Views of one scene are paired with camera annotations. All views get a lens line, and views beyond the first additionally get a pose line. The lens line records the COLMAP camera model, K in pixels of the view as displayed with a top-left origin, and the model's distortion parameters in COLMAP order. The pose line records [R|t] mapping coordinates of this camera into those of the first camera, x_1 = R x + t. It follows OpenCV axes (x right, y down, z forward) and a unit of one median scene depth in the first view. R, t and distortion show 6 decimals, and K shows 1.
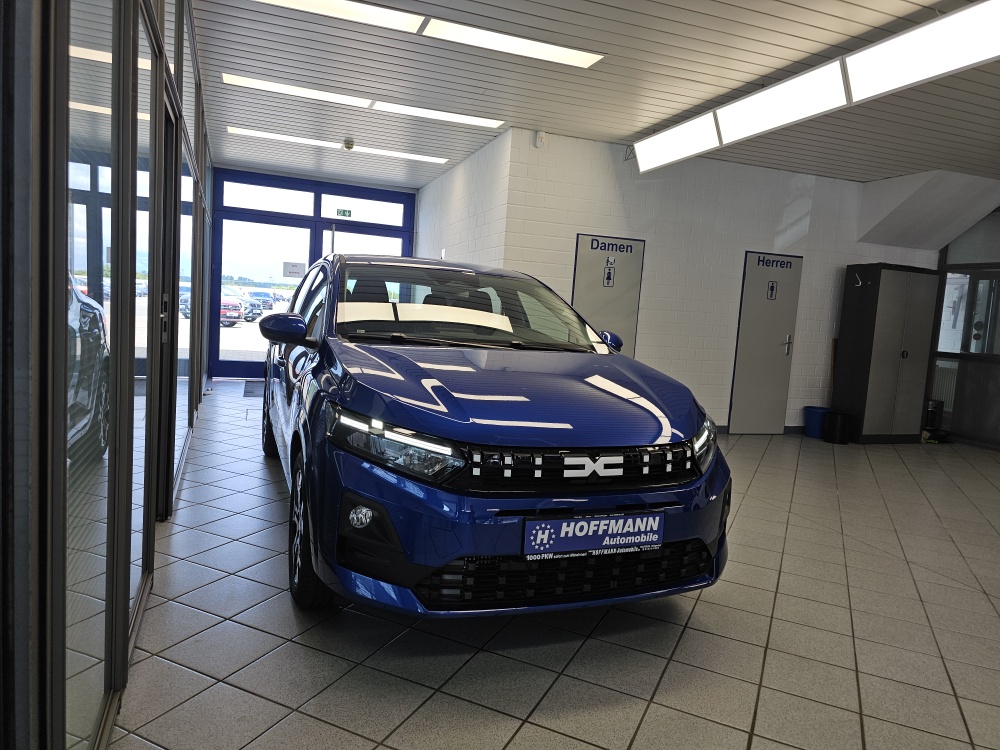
lens RADIAL K [[673.6, 0, 503.4], [0, 673.6, 360.6], [0, 0, 1]] dist [0.084511, -0.121476]
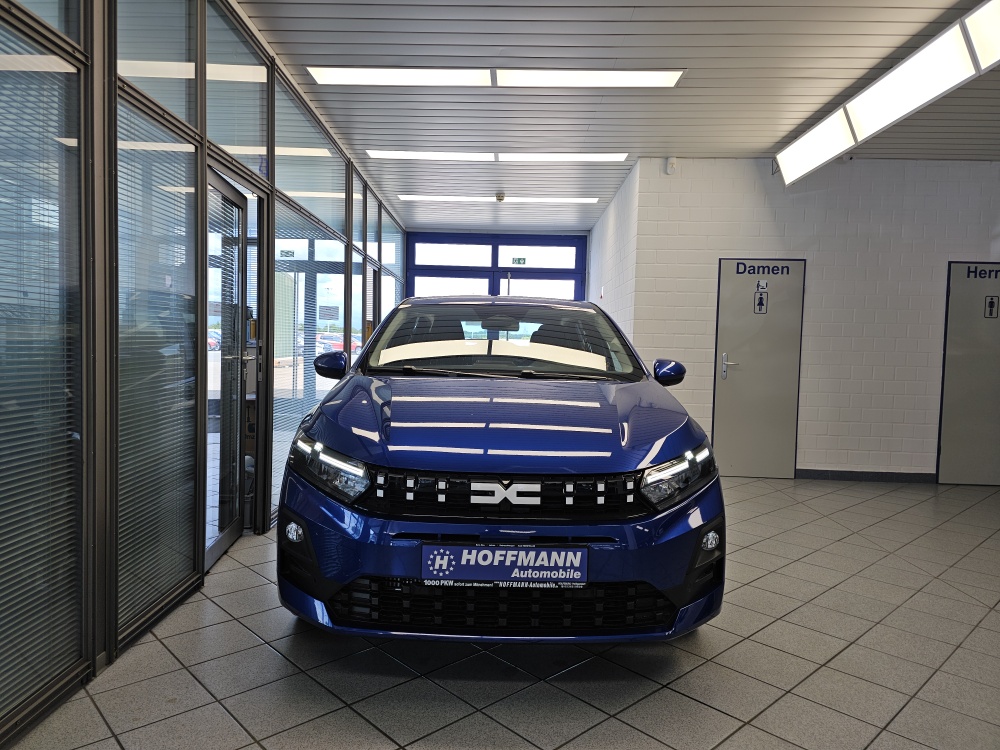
lens RADIAL K [[675.2, 0, 491.6], [0, 675.2, 362.1], [0, 0, 1]] dist [0.052442, -0.062077]
pose [[0.927167, -0.034465, -0.373061, 0.469946], [0.010578, 0.997771, -0.065889, 0.032584], [0.374500, 0.057144, 0.925464, 0.090116]]
